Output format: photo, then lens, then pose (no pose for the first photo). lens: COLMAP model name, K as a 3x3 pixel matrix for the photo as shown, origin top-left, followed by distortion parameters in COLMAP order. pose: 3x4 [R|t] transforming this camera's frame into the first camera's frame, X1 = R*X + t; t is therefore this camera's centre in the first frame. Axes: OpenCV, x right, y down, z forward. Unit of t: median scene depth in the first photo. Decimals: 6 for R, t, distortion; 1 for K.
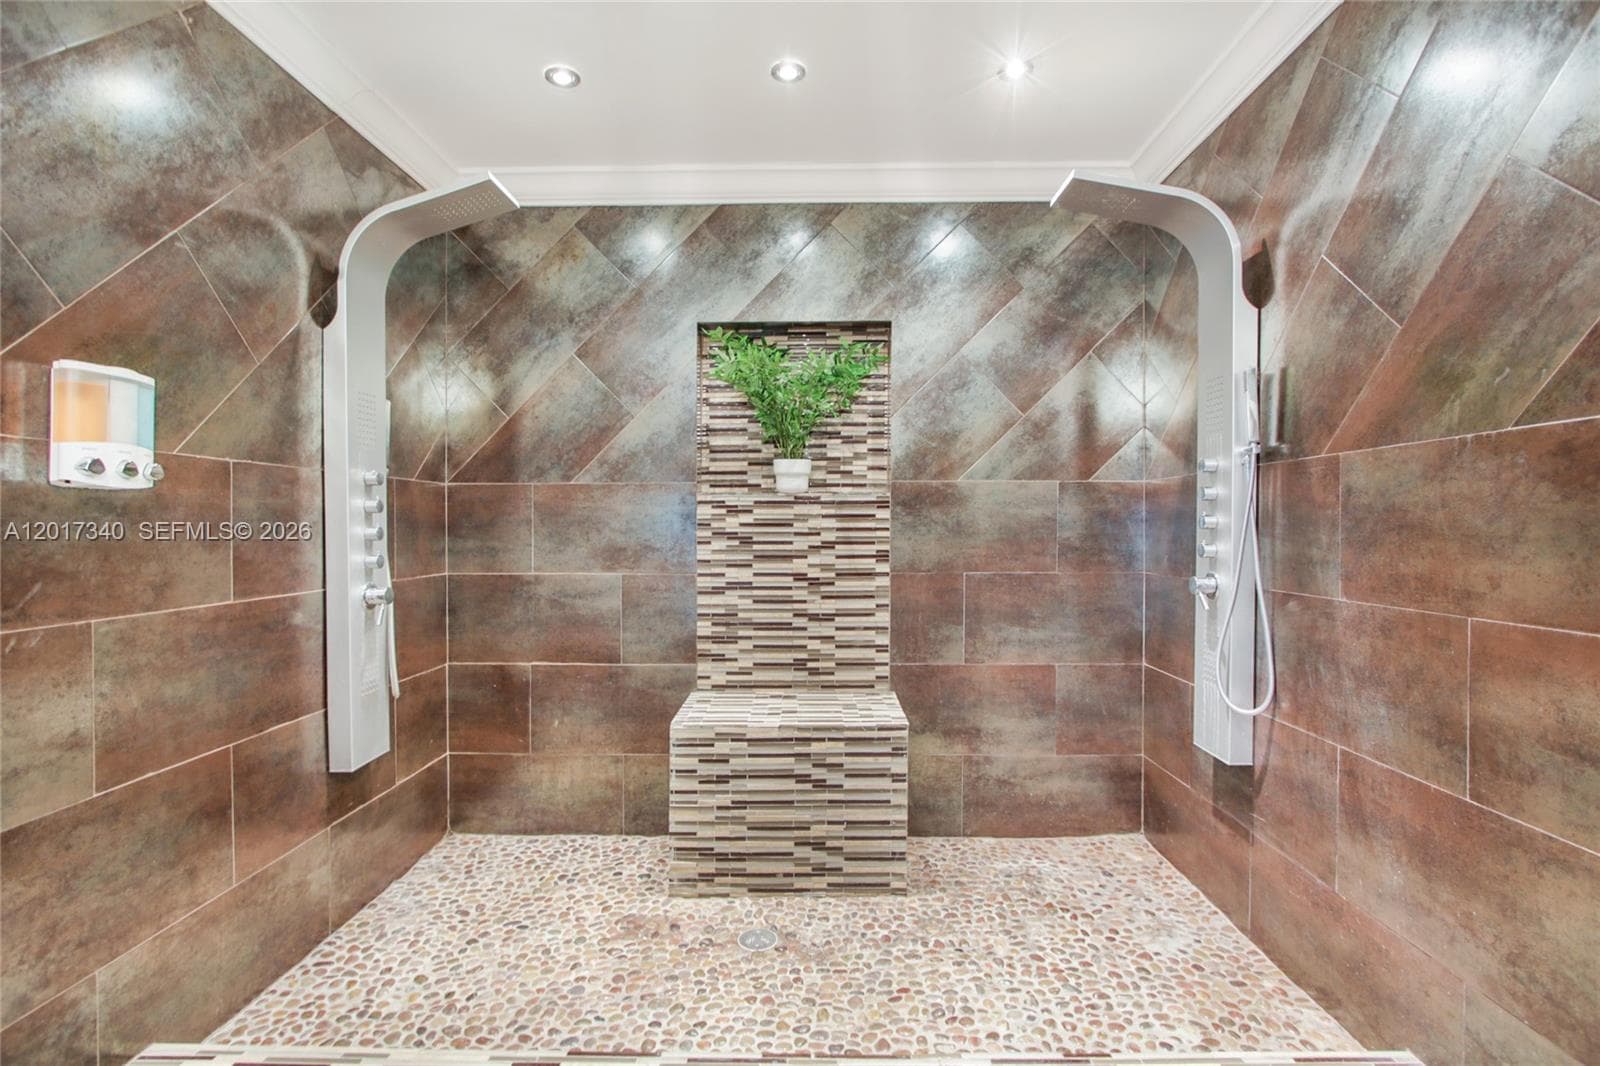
lens RADIAL K [[758.1, 0, 800.7], [0, 758.1, 528.7], [0, 0, 1]] dist [-0.024023, 0.004573]
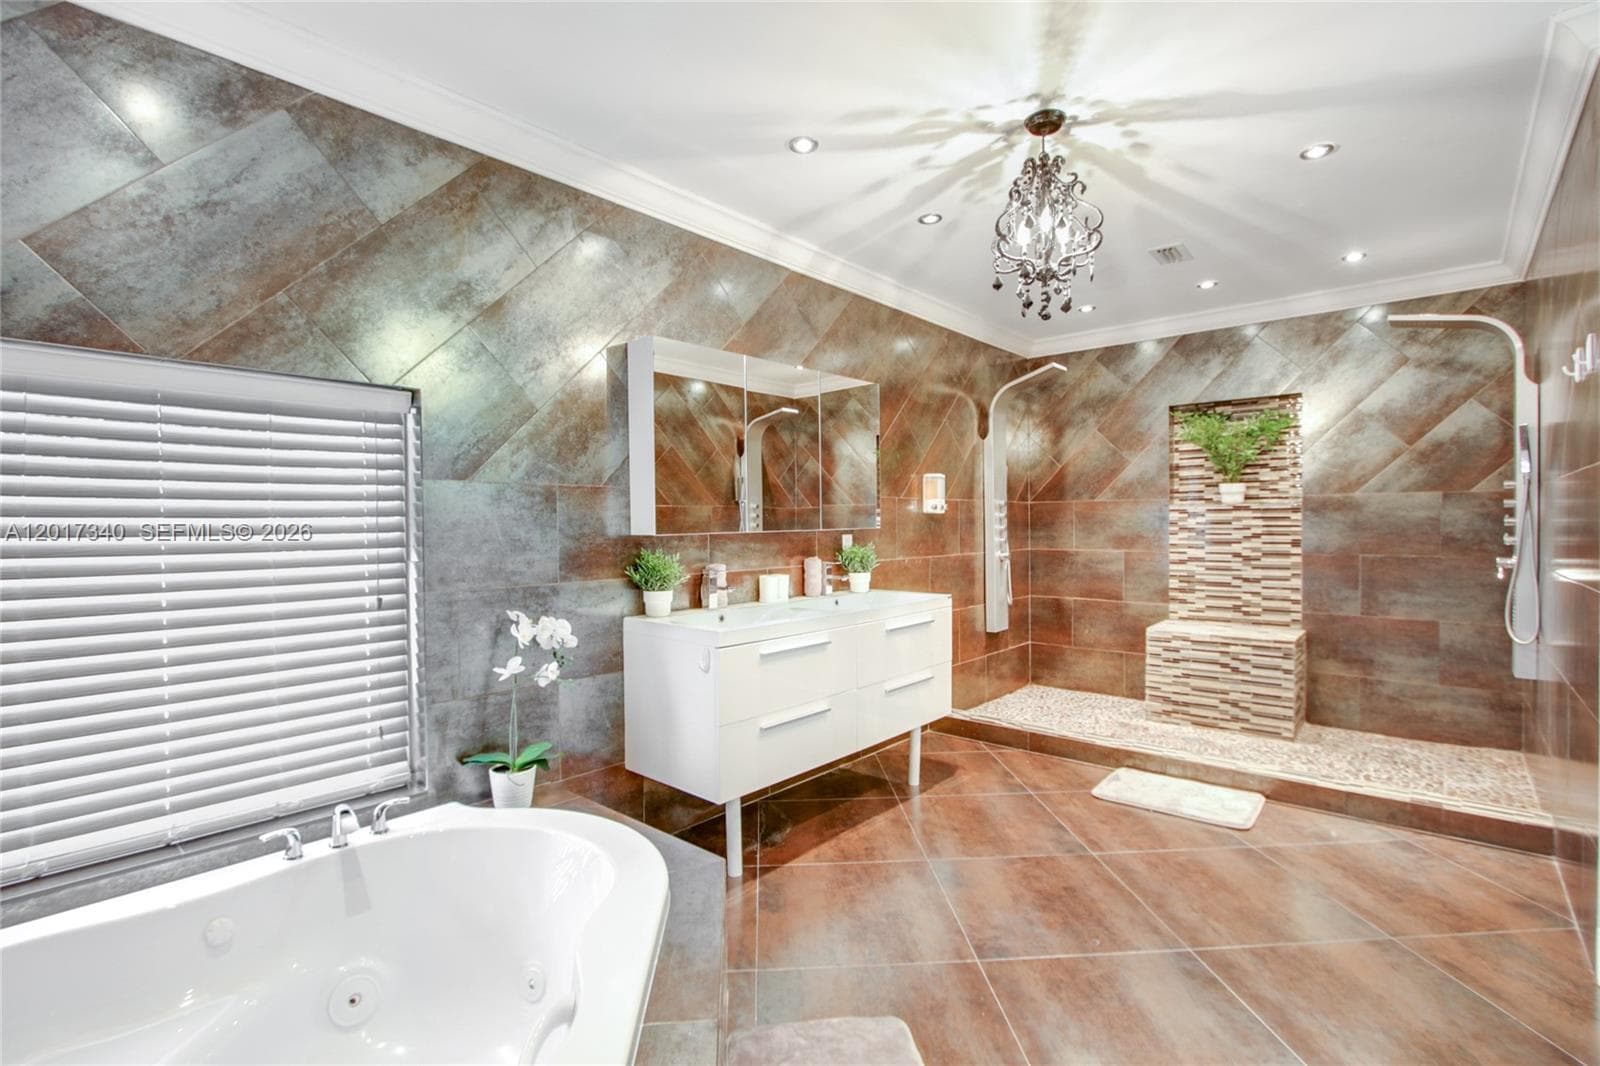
lens RADIAL K [[758.1, 0, 800.7], [0, 758.1, 528.7], [0, 0, 1]] dist [-0.024023, 0.004573]
pose [[0.775726, 0.001797, -0.631068, 0.295314], [0.003304, 0.999971, 0.006910, -0.007731], [0.631062, -0.007445, 0.775697, -0.860970]]
